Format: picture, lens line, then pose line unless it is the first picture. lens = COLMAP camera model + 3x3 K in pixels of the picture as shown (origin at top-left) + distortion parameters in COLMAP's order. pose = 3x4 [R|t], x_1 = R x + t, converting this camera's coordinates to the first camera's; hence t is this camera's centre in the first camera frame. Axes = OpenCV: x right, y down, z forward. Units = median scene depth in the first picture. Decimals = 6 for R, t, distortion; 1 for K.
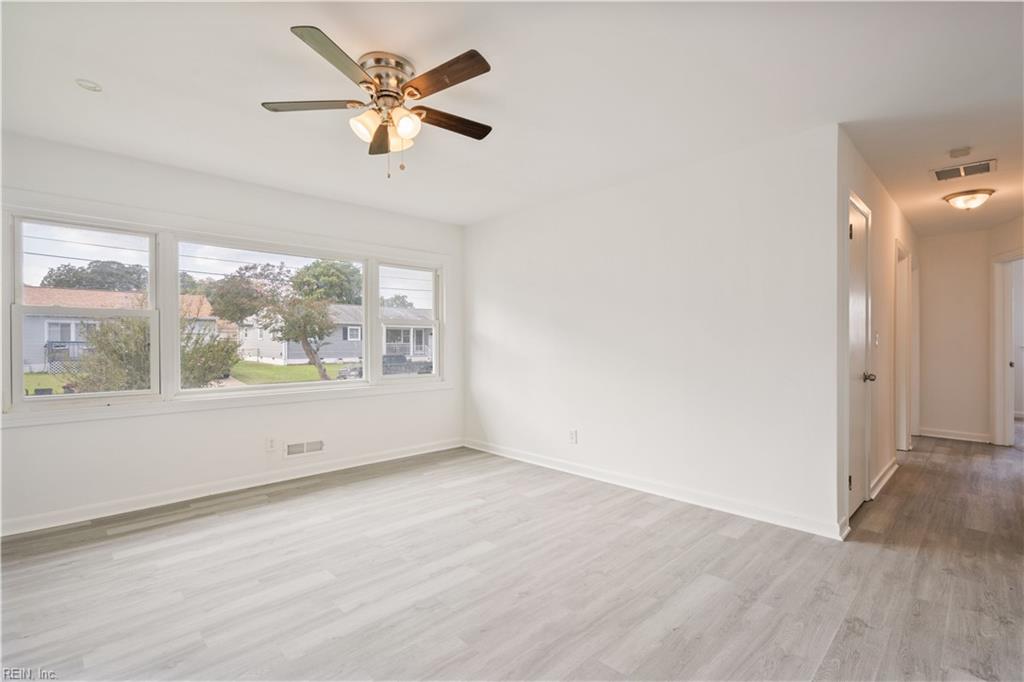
lens RADIAL K [[475.2, 0, 512.0], [0, 475.2, 341.0], [0, 0, 1]] dist [-0.001840, 0.000161]
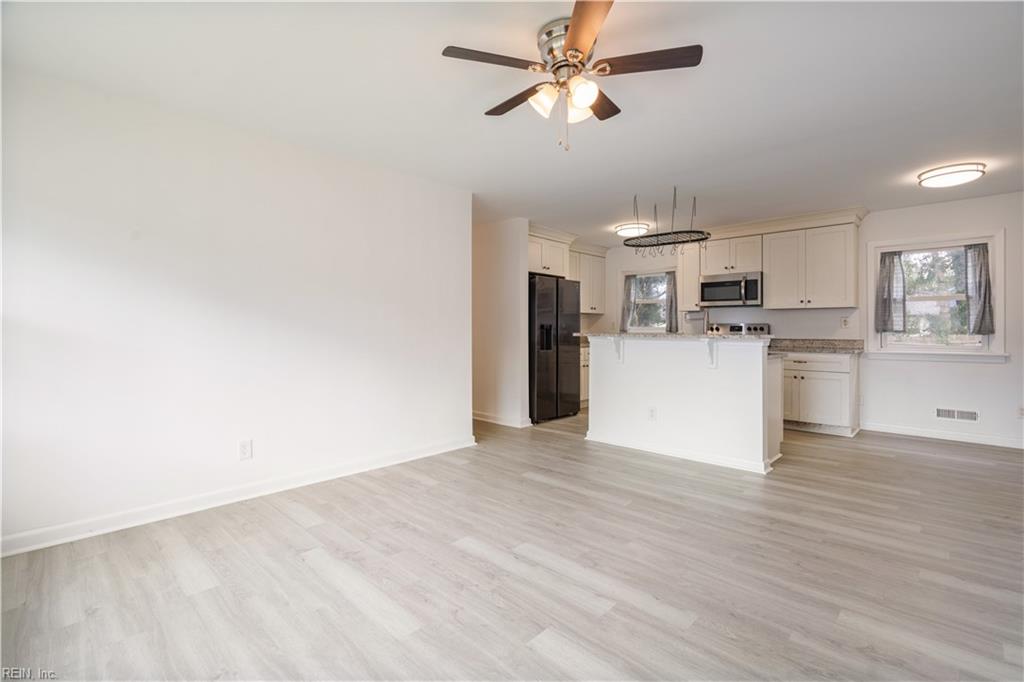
lens RADIAL K [[475.2, 0, 512.0], [0, 475.2, 341.0], [0, 0, 1]] dist [-0.001840, 0.000161]
pose [[-0.036619, -0.027941, 0.998939, -0.958556], [-0.004232, 0.999604, 0.027805, 0.007356], [-0.999320, -0.003209, -0.036722, 0.921711]]
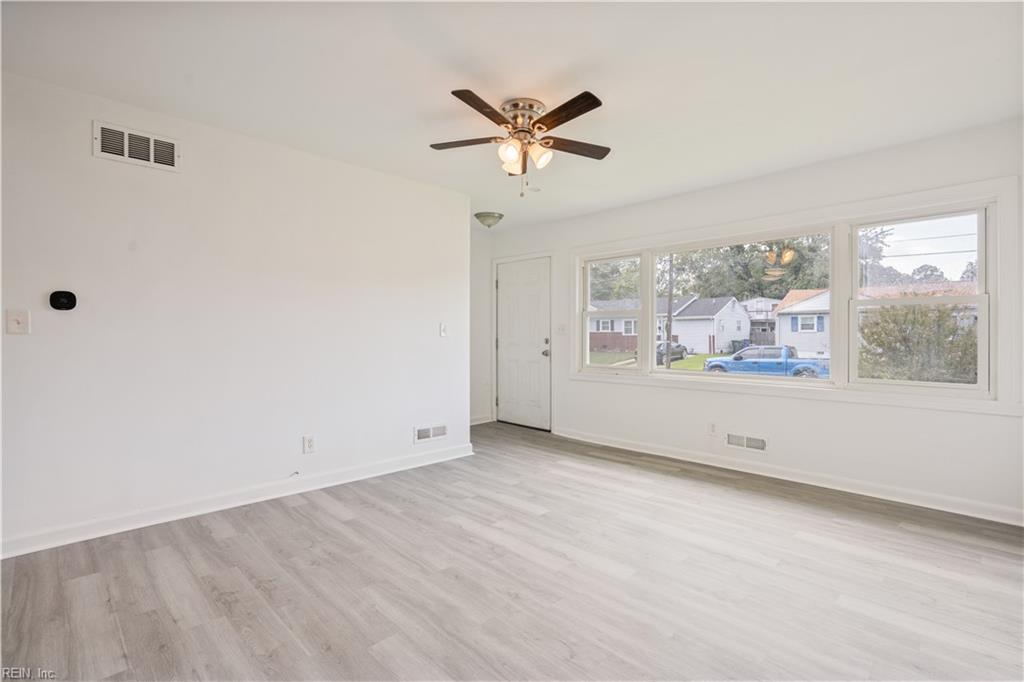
lens RADIAL K [[462.9, 0, 517.6], [0, 462.9, 341.7], [0, 0, 1]] dist [-0.000489, 0.000393]
pose [[0.020342, 0.015856, -0.999667, 0.746293], [0.001625, 0.999872, 0.015892, 0.004798], [0.999792, -0.001948, 0.020314, 0.775880]]
